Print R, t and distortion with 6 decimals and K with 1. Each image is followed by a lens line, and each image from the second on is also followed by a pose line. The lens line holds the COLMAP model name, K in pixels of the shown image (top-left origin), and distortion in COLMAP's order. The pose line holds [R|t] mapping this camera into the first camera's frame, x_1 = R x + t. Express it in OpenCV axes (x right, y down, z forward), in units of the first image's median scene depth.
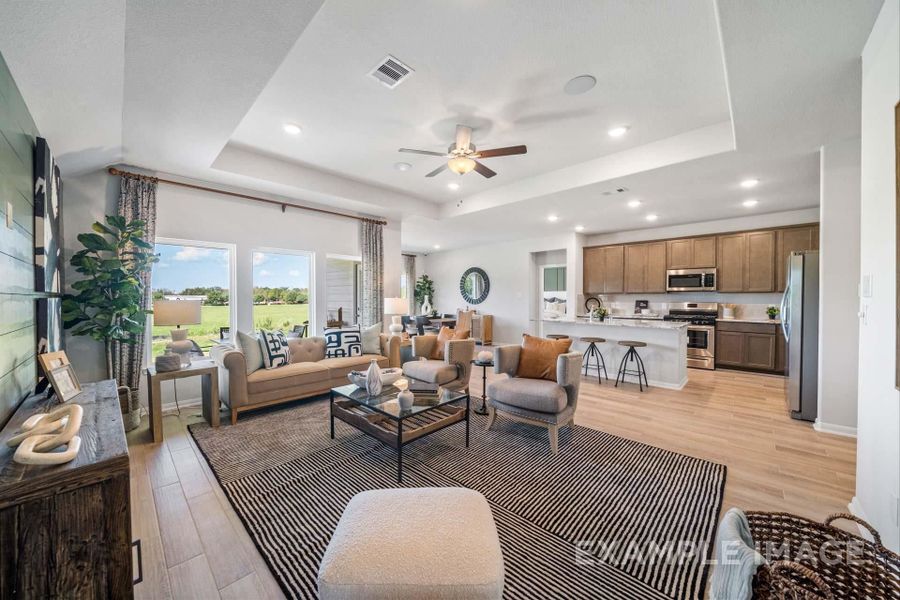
lens RADIAL K [[330.3, 0, 438.9], [0, 330.3, 300.5], [0, 0, 1]] dist [-0.003268, -0.000084]
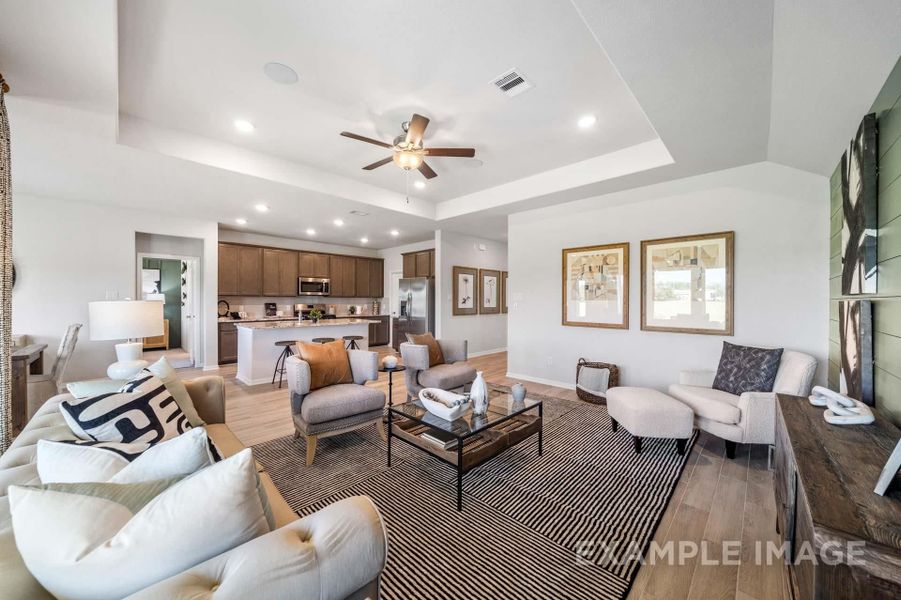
lens RADIAL K [[330.6, 0, 442.5], [0, 330.6, 302.7], [0, 0, 1]] dist [-0.003268, -0.000084]
pose [[0.012079, -0.008122, 0.999894, -0.480267], [0.007006, 0.999943, 0.008038, -0.006577], [-0.999902, 0.006908, 0.012135, 0.489269]]
